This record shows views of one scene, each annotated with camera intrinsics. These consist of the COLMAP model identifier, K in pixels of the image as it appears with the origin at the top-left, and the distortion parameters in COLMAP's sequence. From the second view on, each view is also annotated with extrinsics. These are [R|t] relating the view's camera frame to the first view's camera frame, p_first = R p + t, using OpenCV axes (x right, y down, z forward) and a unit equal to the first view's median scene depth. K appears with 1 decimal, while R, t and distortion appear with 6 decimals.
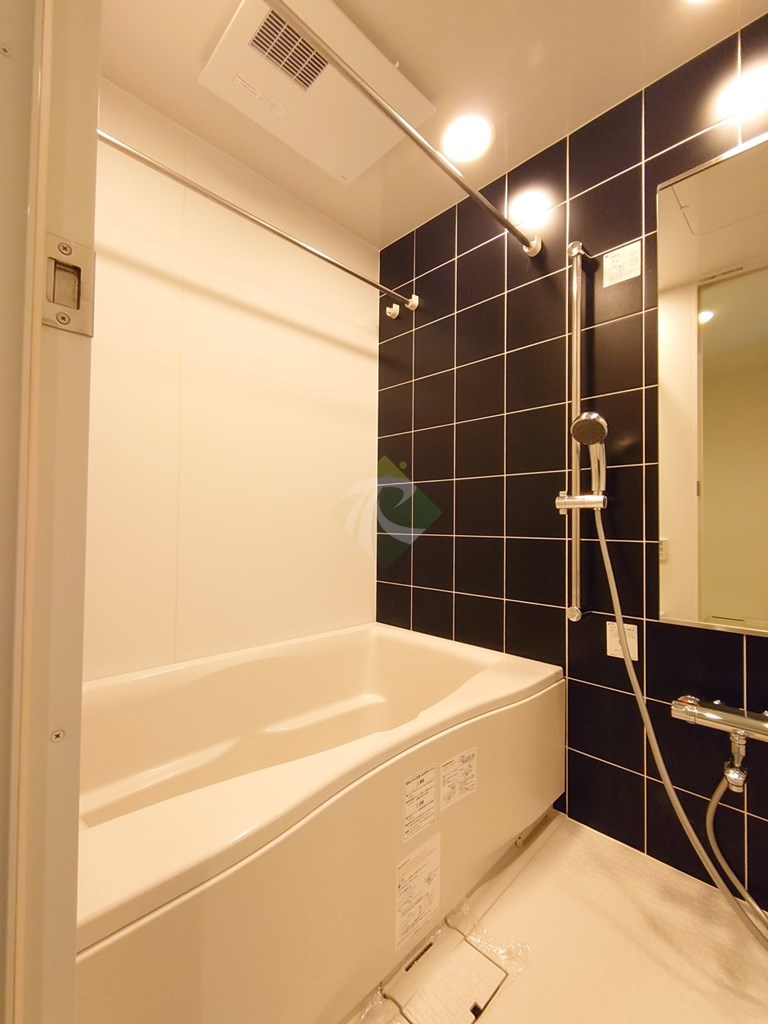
lens RADIAL K [[440.4, 0, 380.1], [0, 440.4, 512.9], [0, 0, 1]] dist [0.009964, -0.000497]
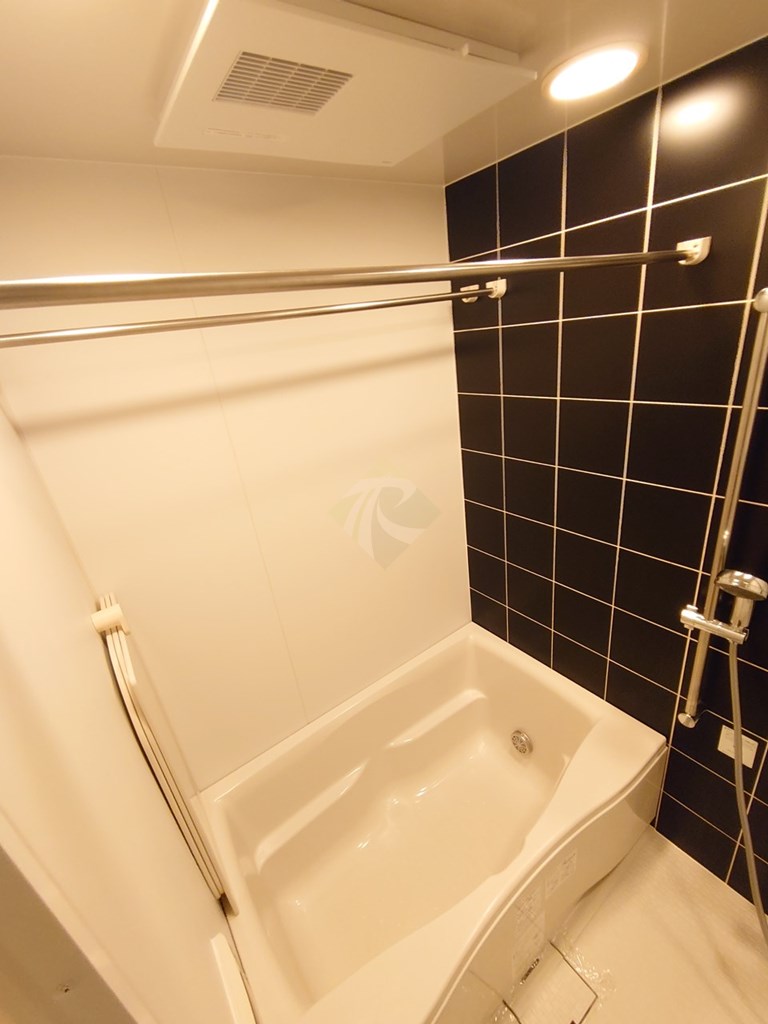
lens RADIAL K [[440.4, 0, 383.7], [0, 440.4, 516.3], [0, 0, 1]] dist [0.009964, -0.000497]
pose [[0.979090, -0.068733, -0.191463, 0.004152], [0.144773, 0.896625, 0.418455, -0.662725], [0.142909, -0.437424, 0.887827, 0.227917]]
